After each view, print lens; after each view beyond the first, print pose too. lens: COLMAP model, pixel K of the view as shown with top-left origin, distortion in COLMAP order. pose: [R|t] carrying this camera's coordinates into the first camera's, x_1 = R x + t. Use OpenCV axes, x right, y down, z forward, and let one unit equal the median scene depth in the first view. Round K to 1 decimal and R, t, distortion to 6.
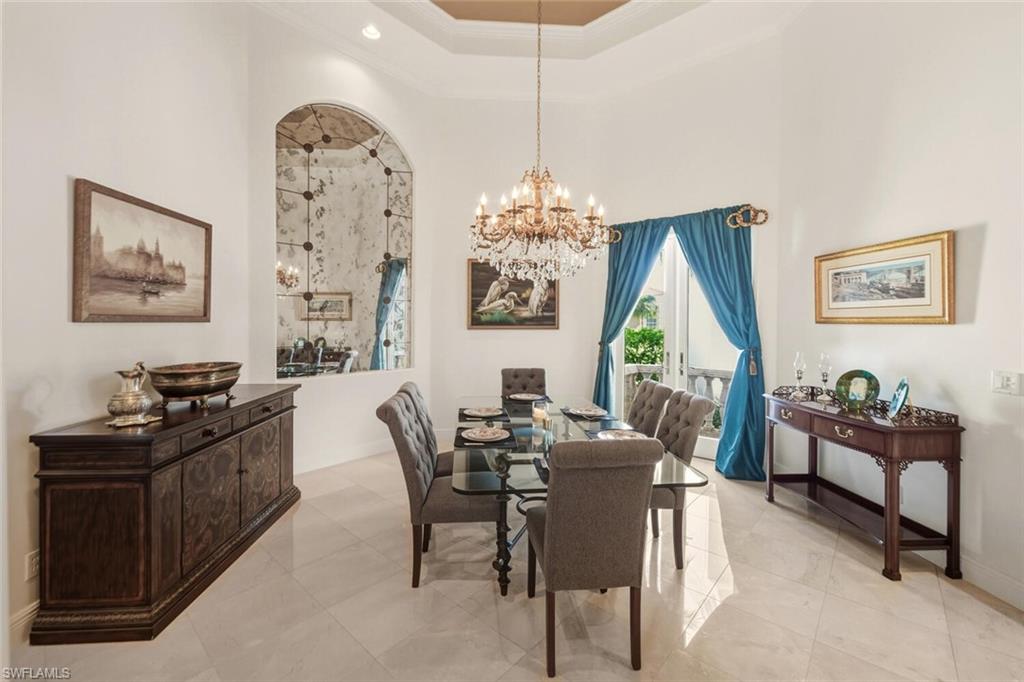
lens RADIAL K [[425.6, 0, 515.2], [0, 425.6, 318.1], [0, 0, 1]] dist [0.001809, 0.000787]
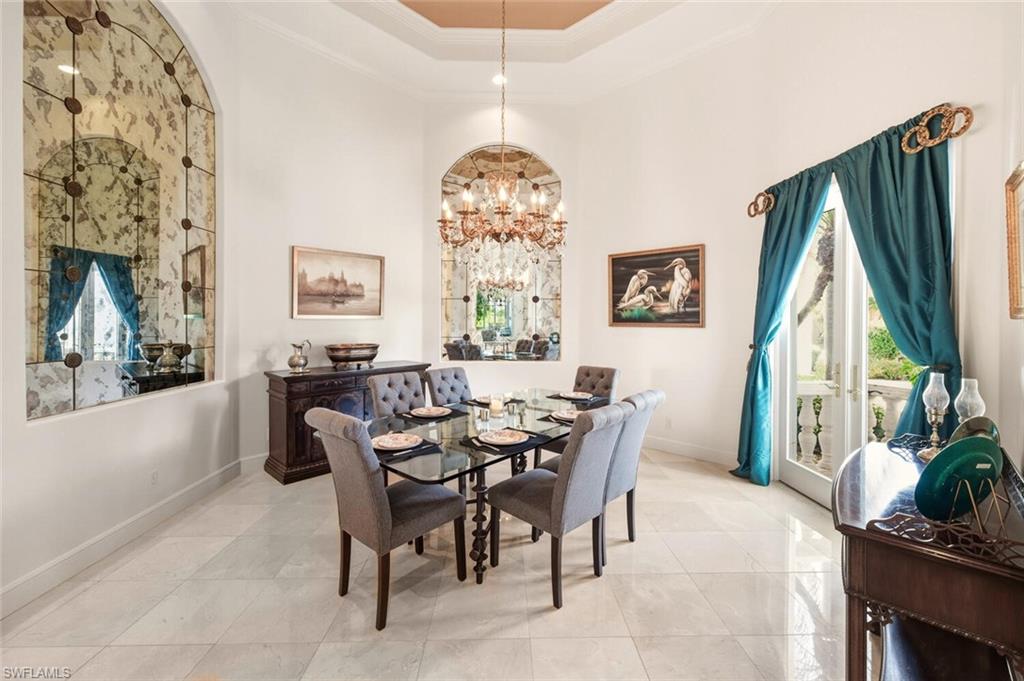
lens RADIAL K [[425.6, 0, 515.2], [0, 425.6, 317.6], [0, 0, 1]] dist [0.001809, 0.000787]
pose [[0.678447, -0.004049, -0.734639, 0.554635], [0.004998, 0.999987, -0.000895, 0.006279], [0.734633, -0.003065, 0.678458, 0.208604]]
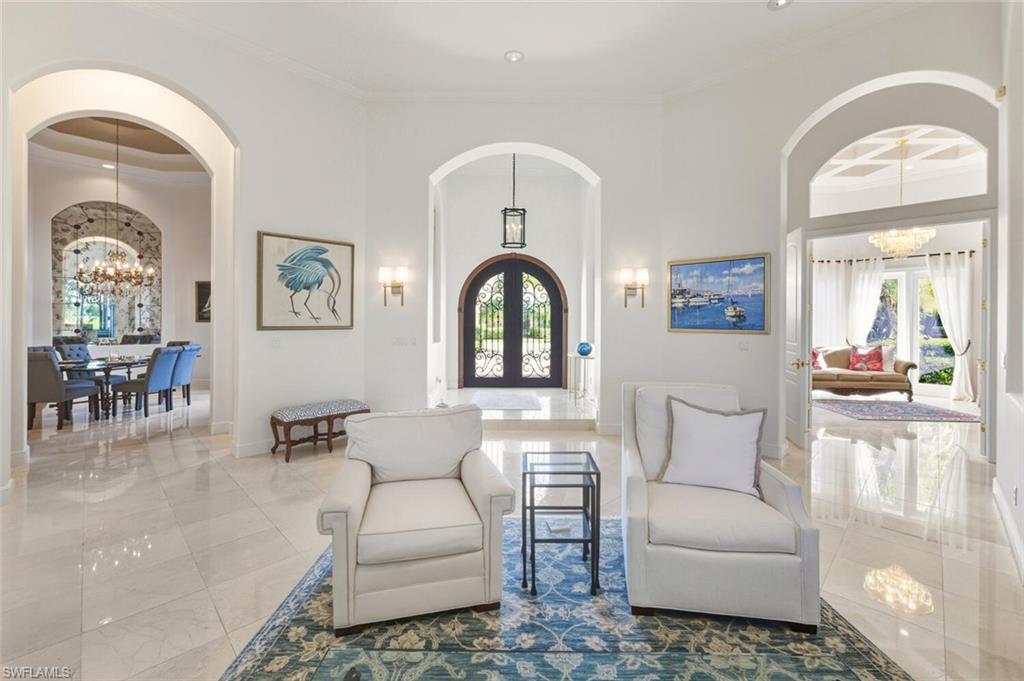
lens RADIAL K [[425.6, 0, 515.2], [0, 425.6, 317.6], [0, 0, 1]] dist [0.001809, 0.000787]
pose [[0.997733, -0.003603, -0.067199, 1.539427], [0.003621, 0.999993, 0.000145, 0.014371], [0.067198, -0.000388, 0.997740, -0.748355]]
